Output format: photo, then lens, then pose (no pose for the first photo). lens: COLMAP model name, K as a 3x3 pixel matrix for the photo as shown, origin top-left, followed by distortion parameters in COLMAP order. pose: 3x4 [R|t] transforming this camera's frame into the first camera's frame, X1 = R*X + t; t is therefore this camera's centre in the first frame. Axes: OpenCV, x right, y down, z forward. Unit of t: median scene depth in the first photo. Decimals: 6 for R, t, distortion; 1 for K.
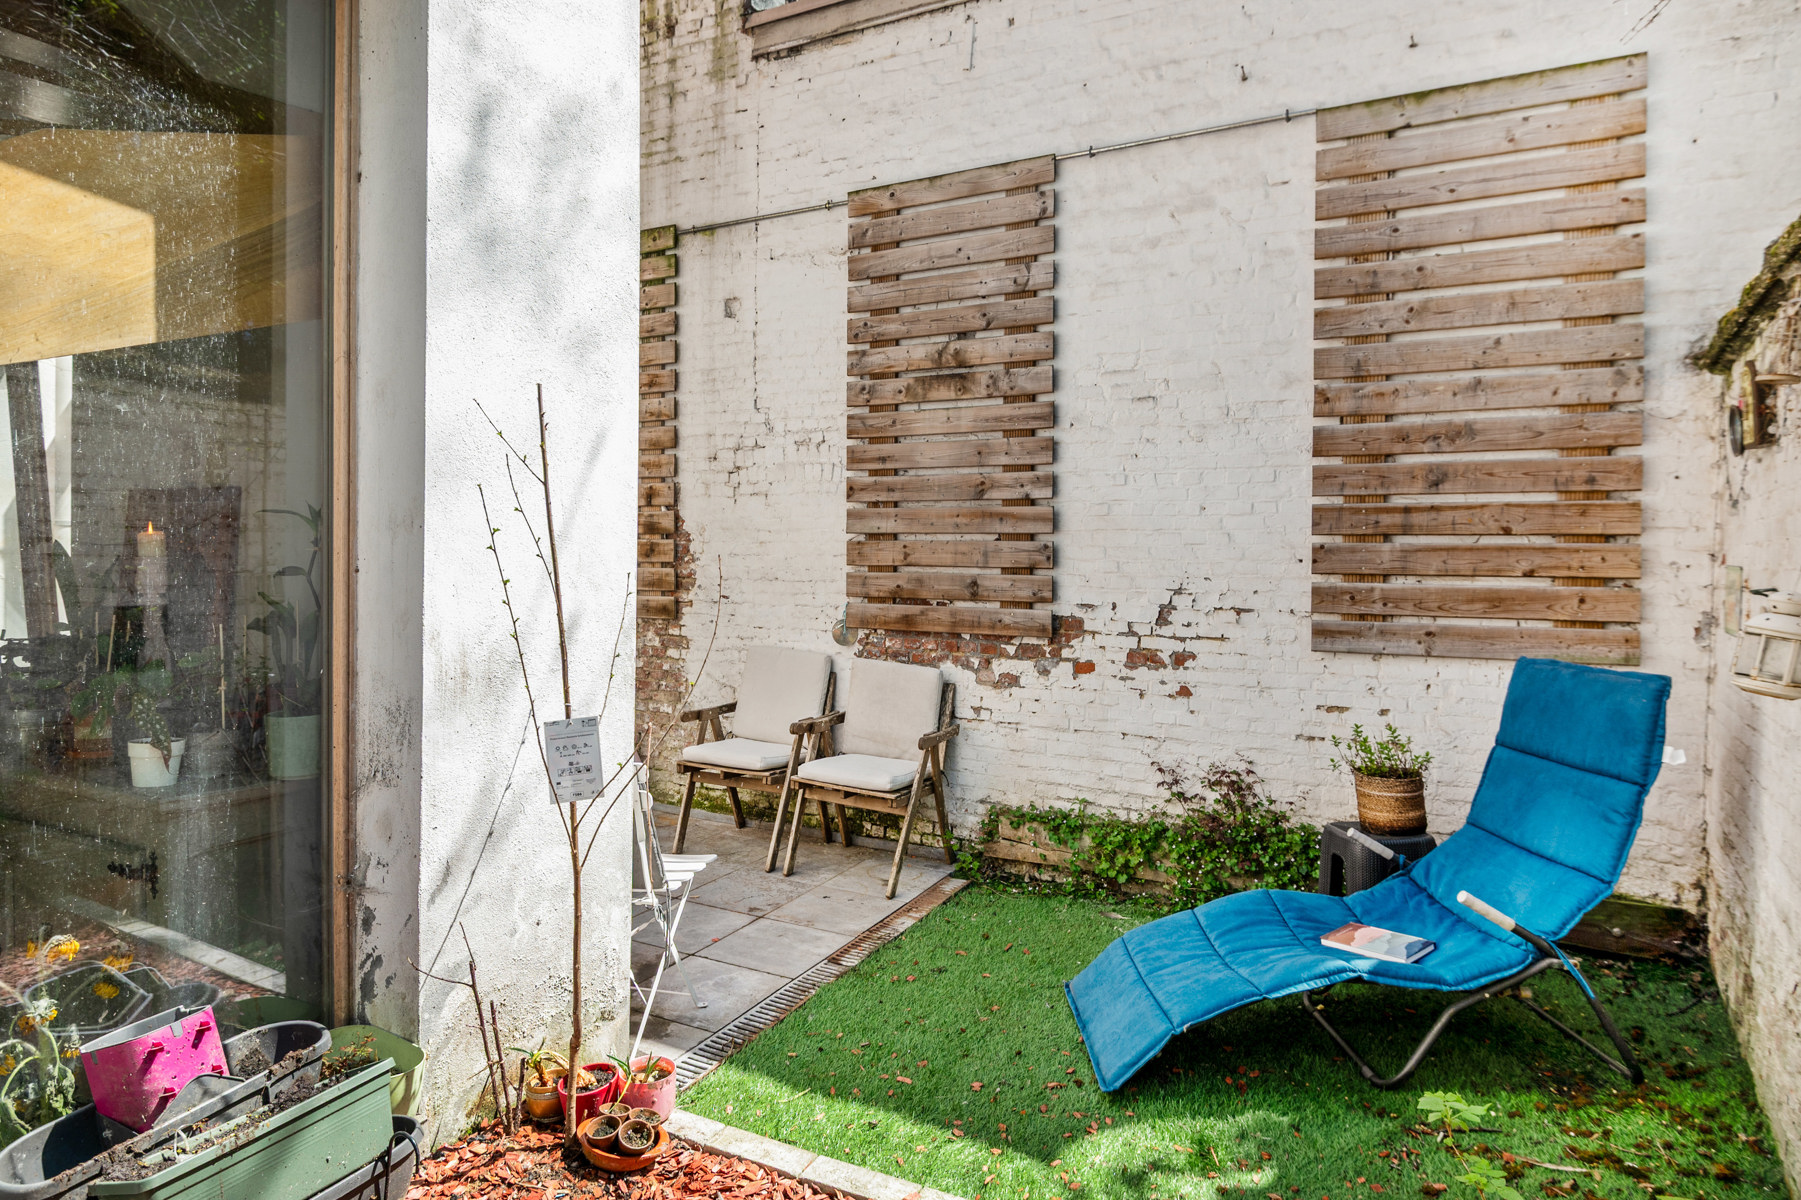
lens RADIAL K [[999.8, 0, 902.6], [0, 999.8, 564.2], [0, 0, 1]] dist [0.001151, 0.000156]
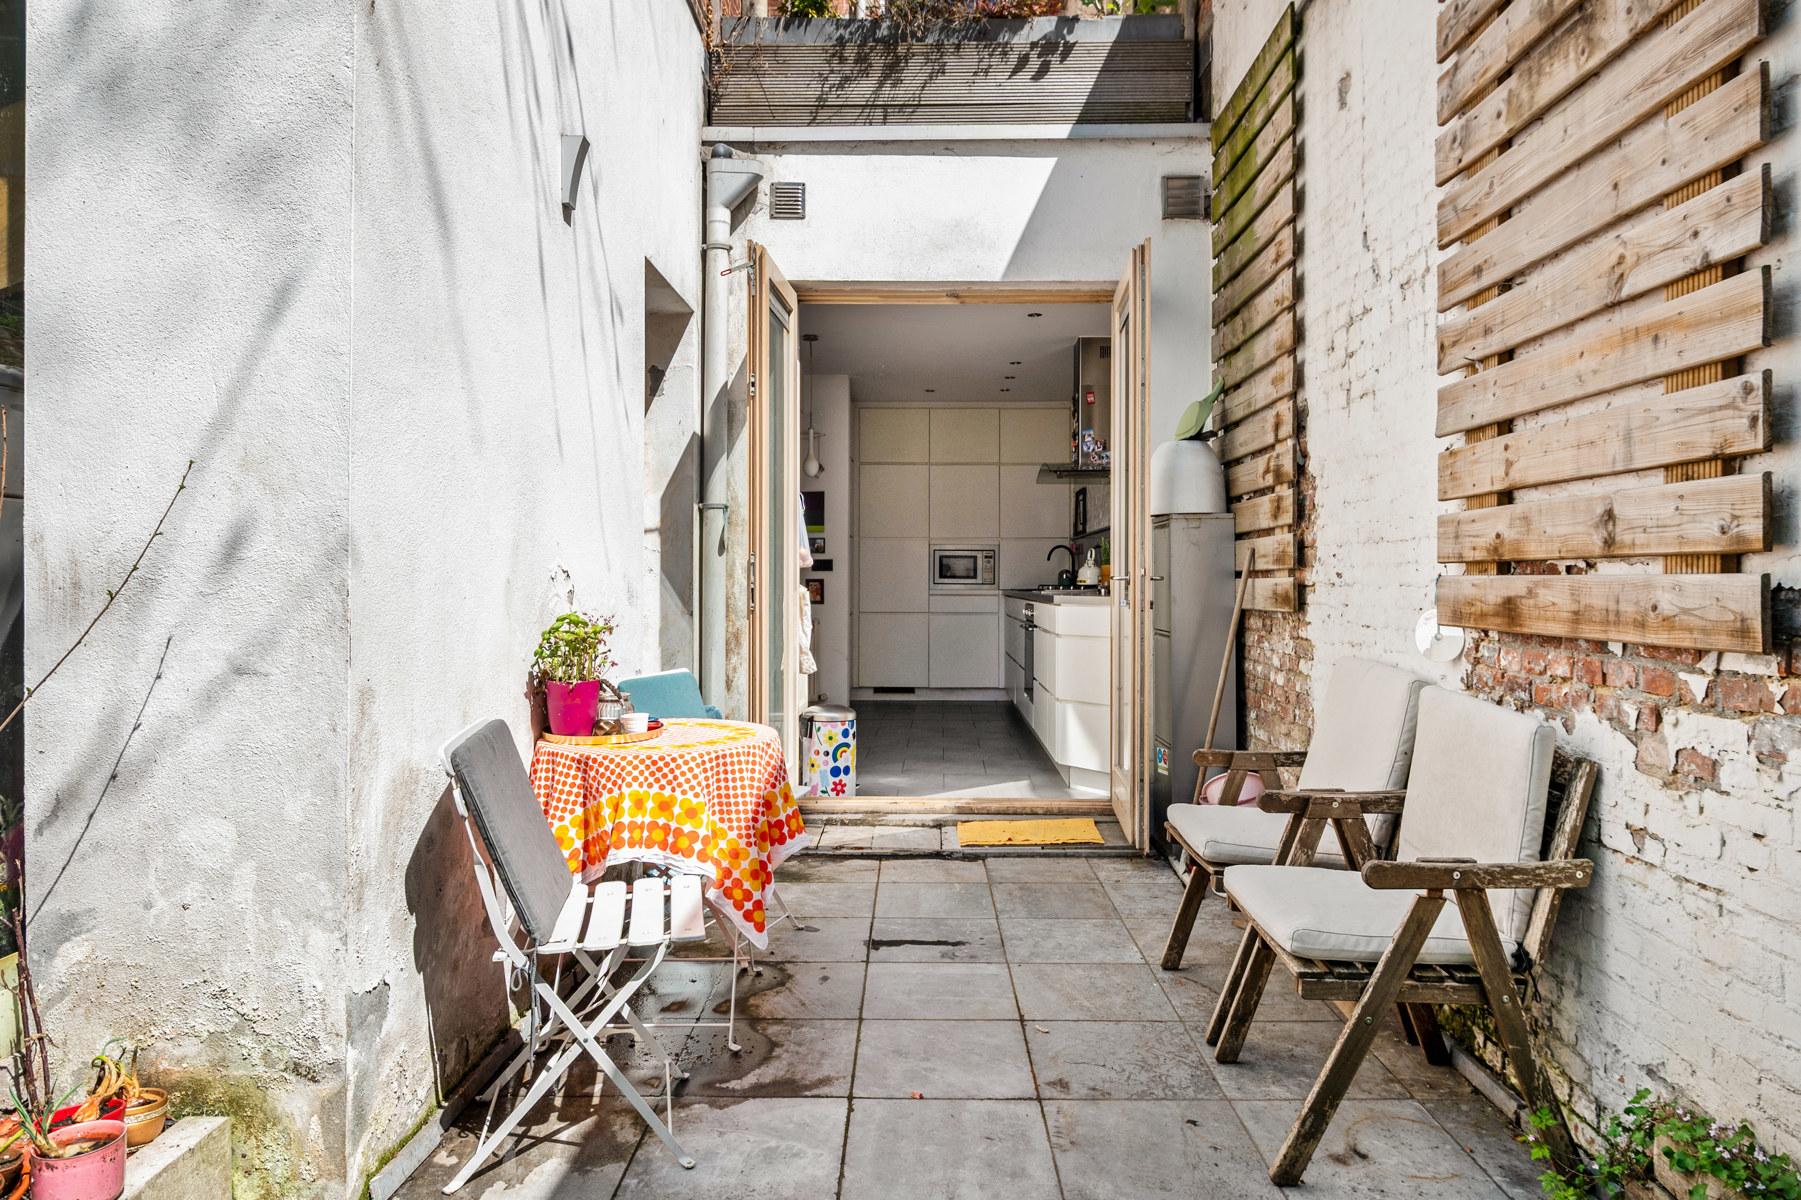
lens RADIAL K [[1084.4, 0, 903.4], [0, 1084.4, 577.8], [0, 0, 1]] dist [-0.010550, -0.003246]
pose [[0.447626, -0.010470, -0.894159, 0.333637], [-0.003586, 0.999902, -0.013503, 0.051684], [0.894214, 0.009250, 0.447545, 0.559088]]
